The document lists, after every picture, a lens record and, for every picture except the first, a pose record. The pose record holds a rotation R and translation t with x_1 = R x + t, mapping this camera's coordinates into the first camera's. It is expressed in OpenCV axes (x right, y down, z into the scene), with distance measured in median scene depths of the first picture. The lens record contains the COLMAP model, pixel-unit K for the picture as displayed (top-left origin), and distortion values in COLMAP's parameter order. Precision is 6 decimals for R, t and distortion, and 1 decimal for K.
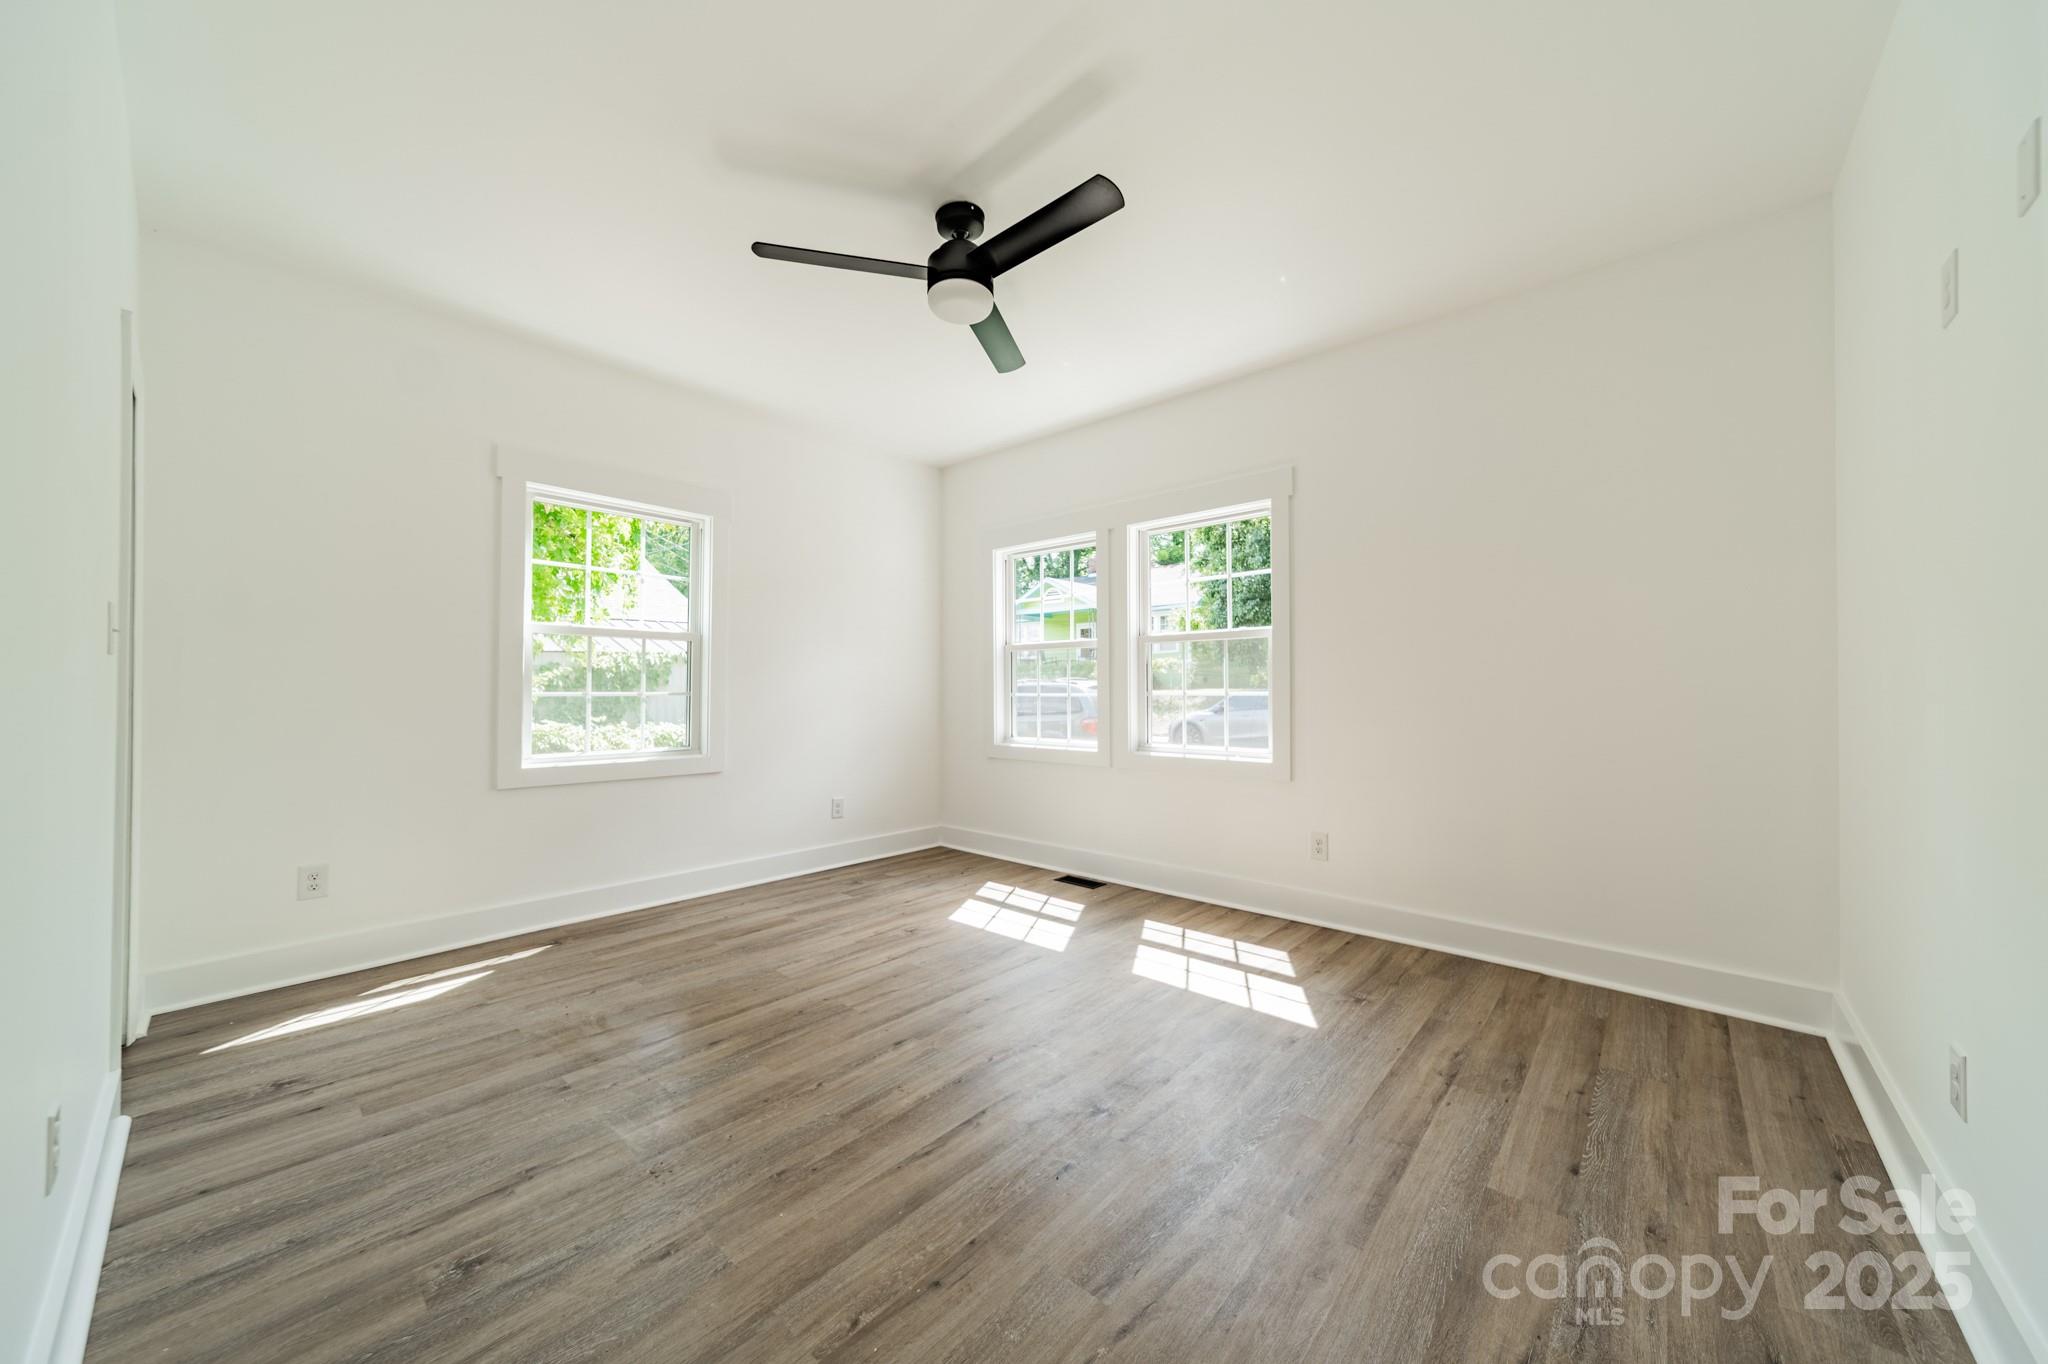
lens RADIAL K [[720.4, 0, 1023.1], [0, 720.4, 683.2], [0, 0, 1]] dist [0.002872, 0.000175]
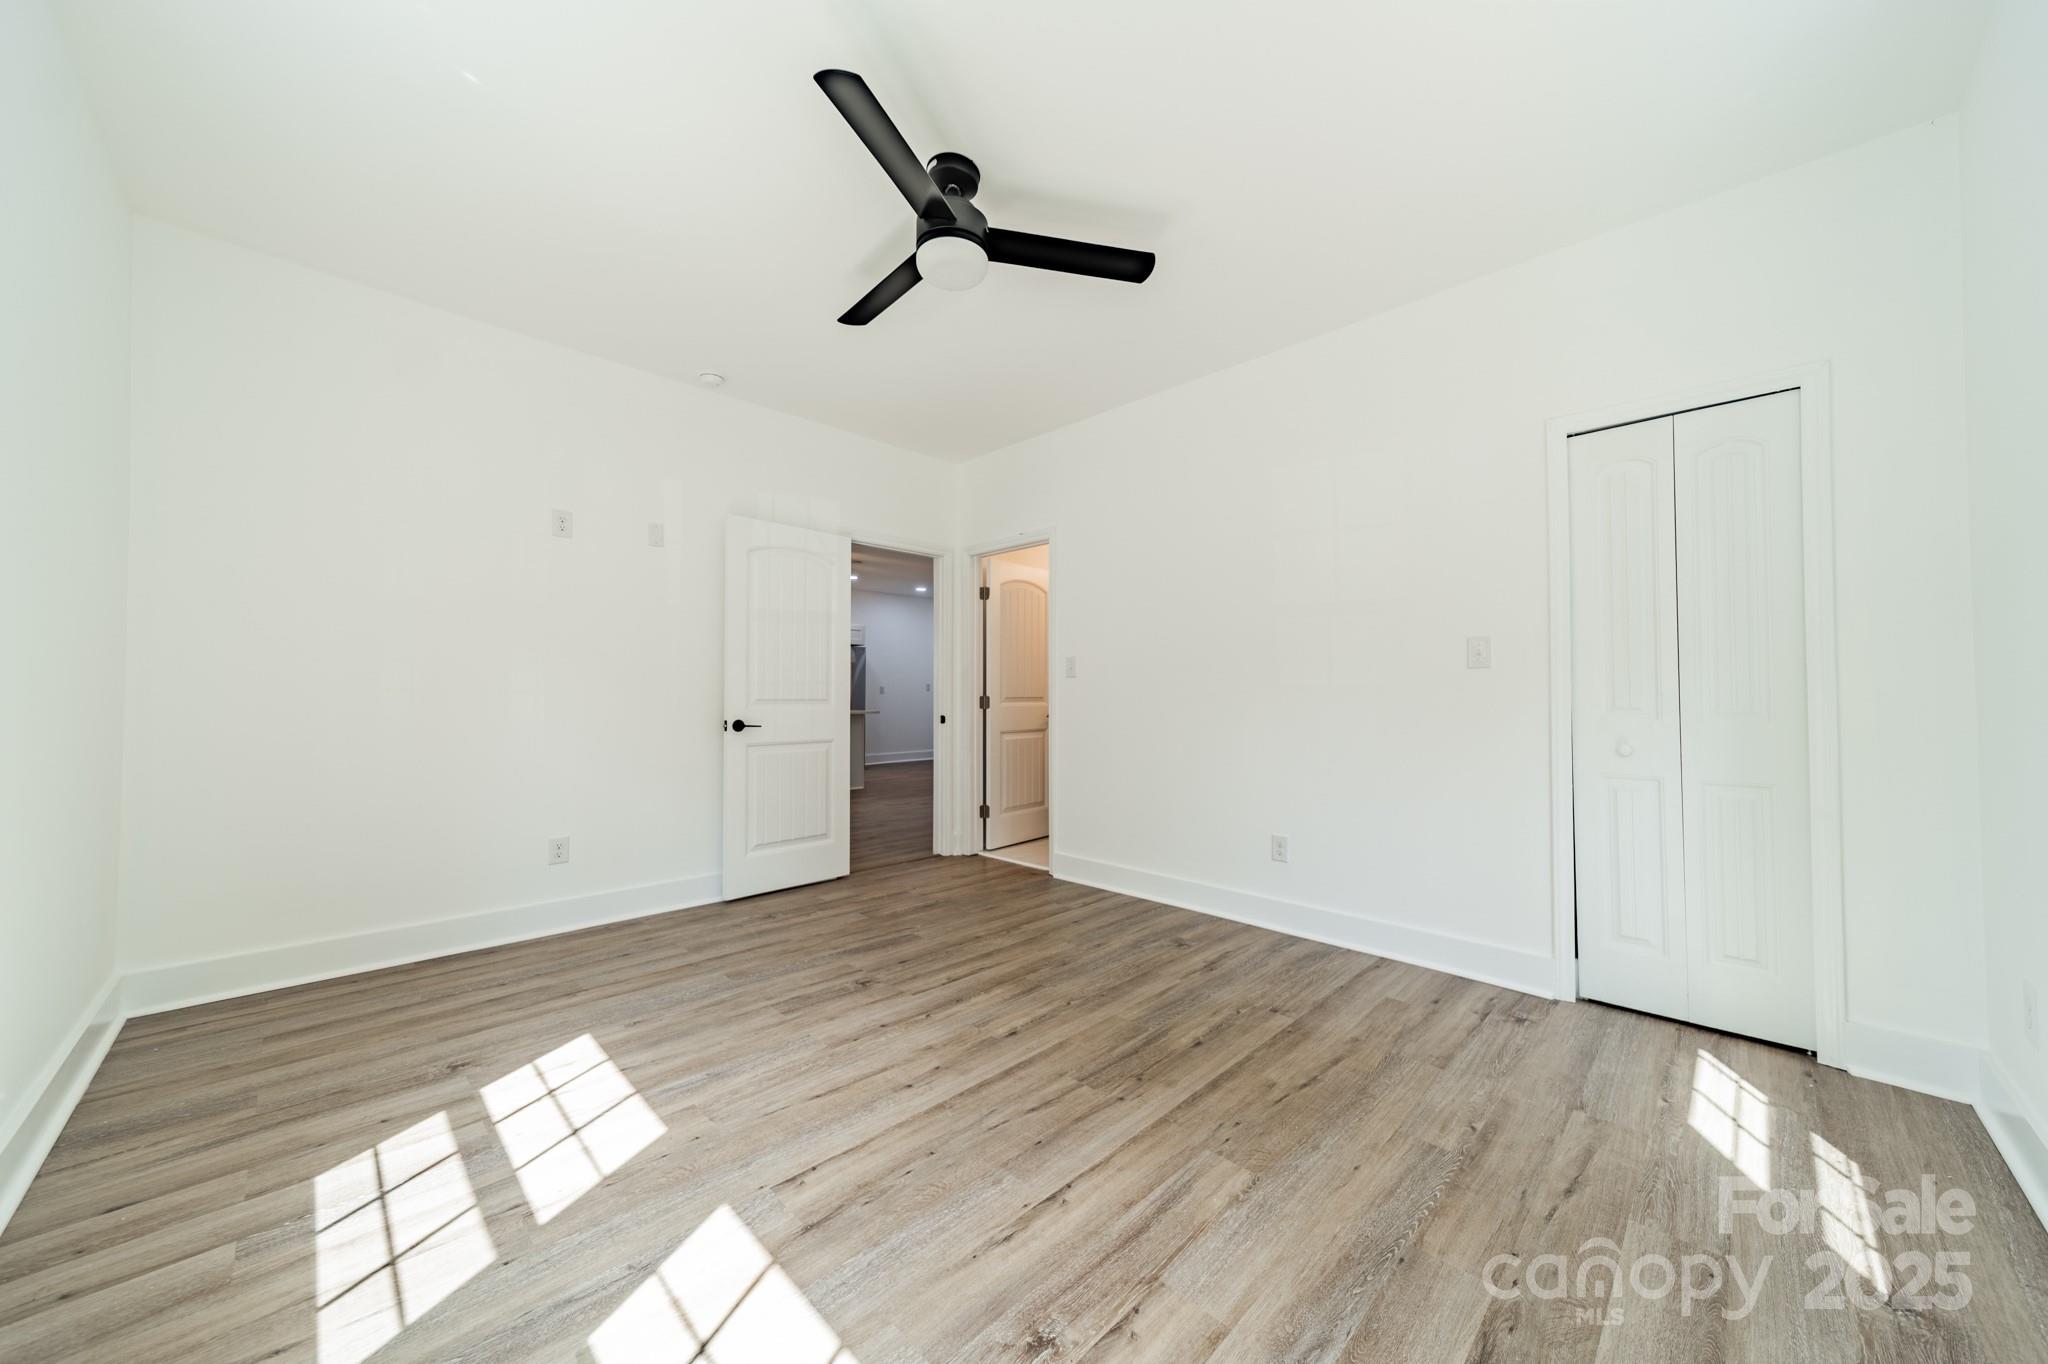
lens RADIAL K [[720.4, 0, 1024.5], [0, 720.4, 685.5], [0, 0, 1]] dist [0.002872, 0.000175]
pose [[-0.998299, -0.001349, 0.058281, -0.231770], [-0.002704, 0.999727, -0.023192, 0.028503], [-0.058234, -0.023310, -0.998031, 1.885315]]
